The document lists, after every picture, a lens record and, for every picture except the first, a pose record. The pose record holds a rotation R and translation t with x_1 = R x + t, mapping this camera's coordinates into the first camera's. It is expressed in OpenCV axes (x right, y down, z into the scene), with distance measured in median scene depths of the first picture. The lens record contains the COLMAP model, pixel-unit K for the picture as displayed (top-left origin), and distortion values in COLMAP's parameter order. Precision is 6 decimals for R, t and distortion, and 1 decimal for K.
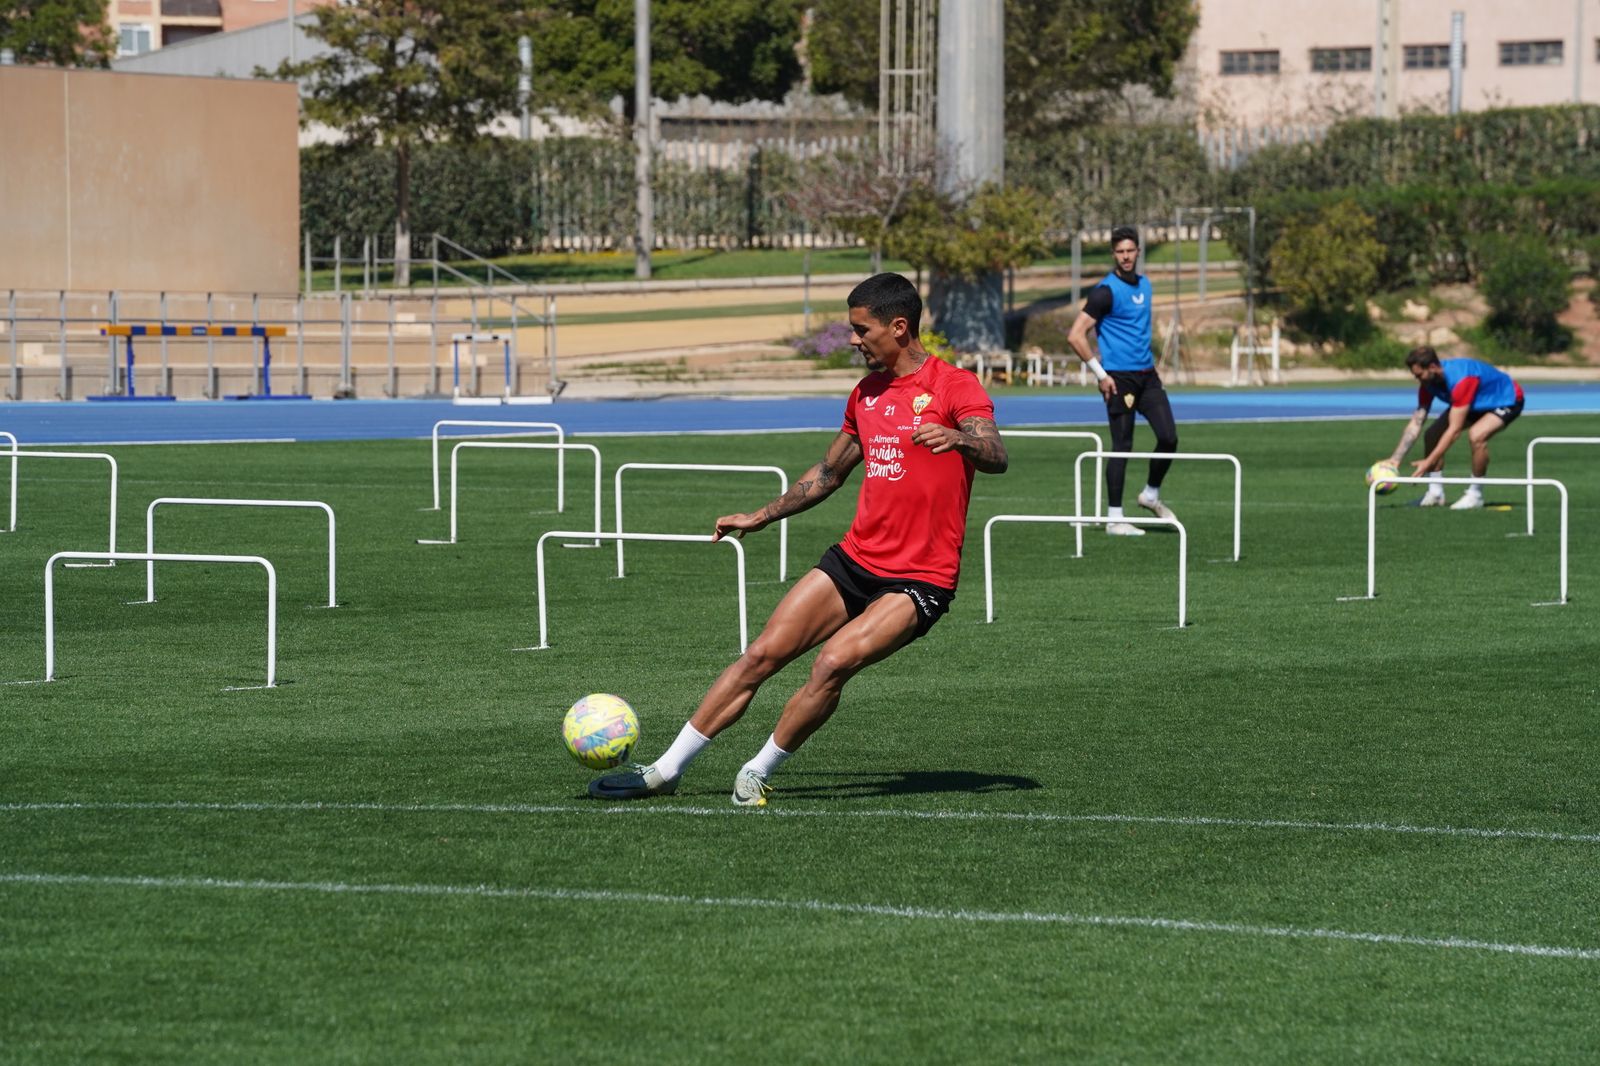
lens RADIAL K [[6340.0, 0, 800.0], [0, 6340.0, 533.0], [0, 0, 1]] dist [1.285133, 0.179620]
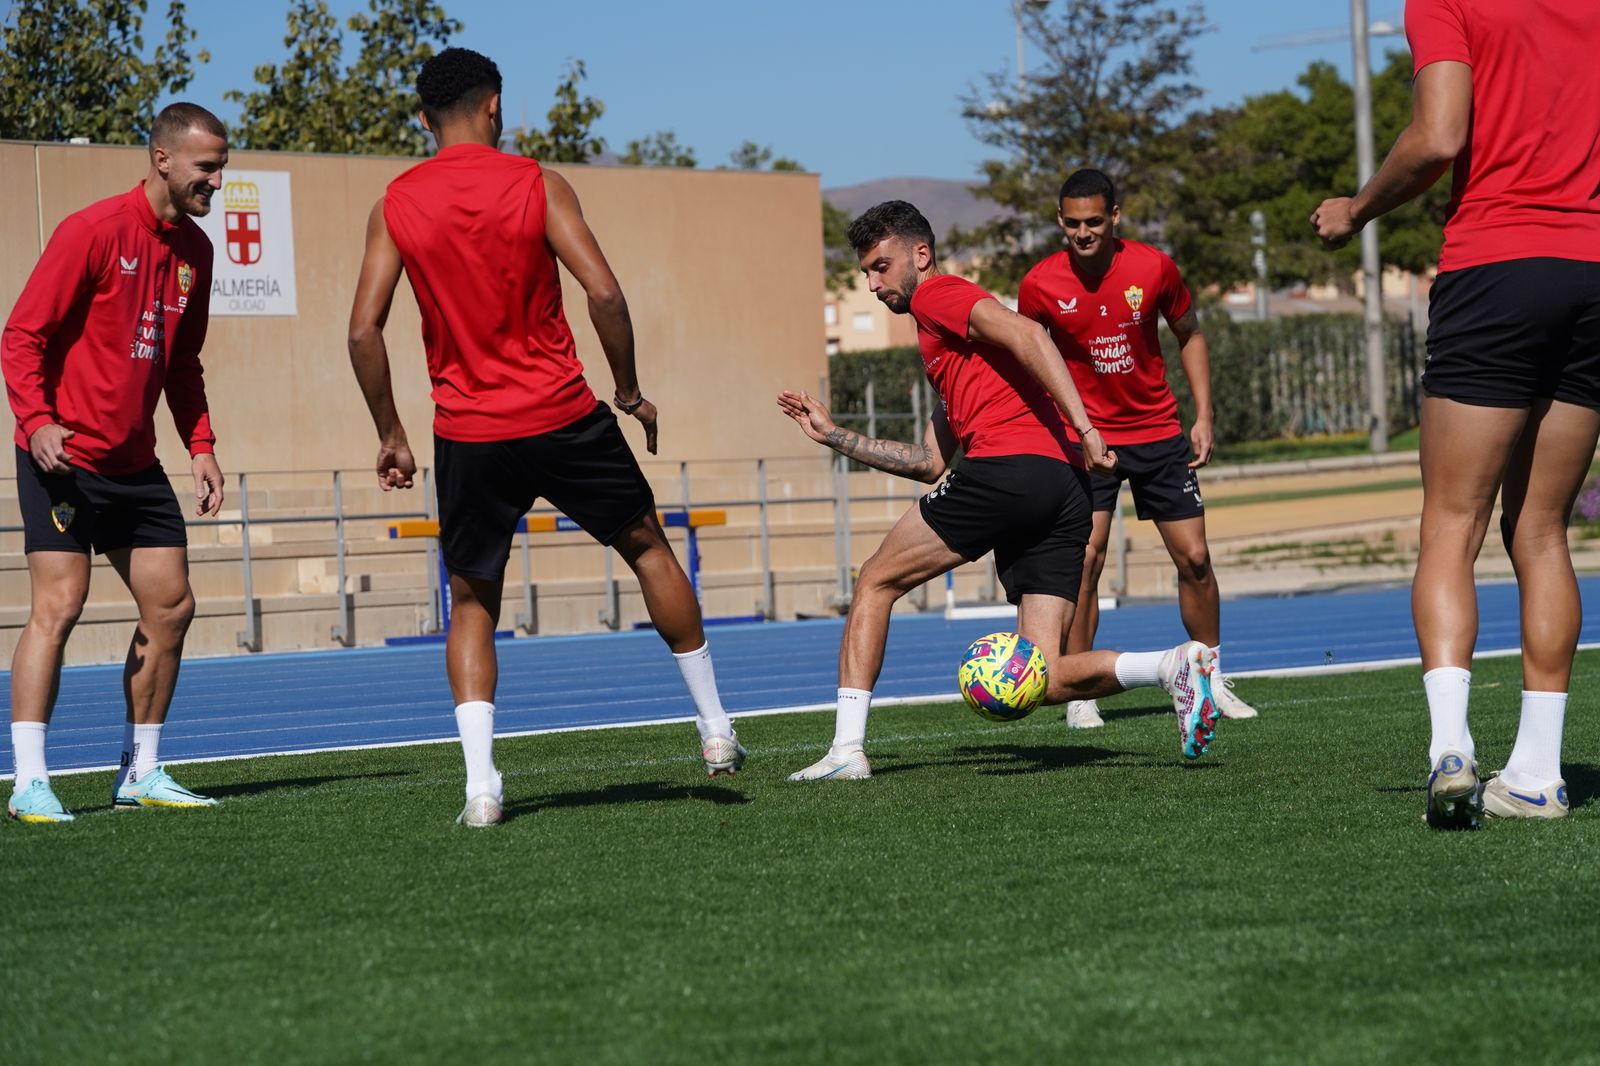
lens RADIAL K [[6340.0, 0, 800.0], [0, 6340.0, 533.0], [0, 0, 1]] dist [1.285133, 0.179620]
pose [[0.991607, -0.050483, -0.119024, 0.001974], [0.046742, 0.998328, -0.034015, -0.006071], [0.120542, 0.028166, 0.992309, 0.280689]]
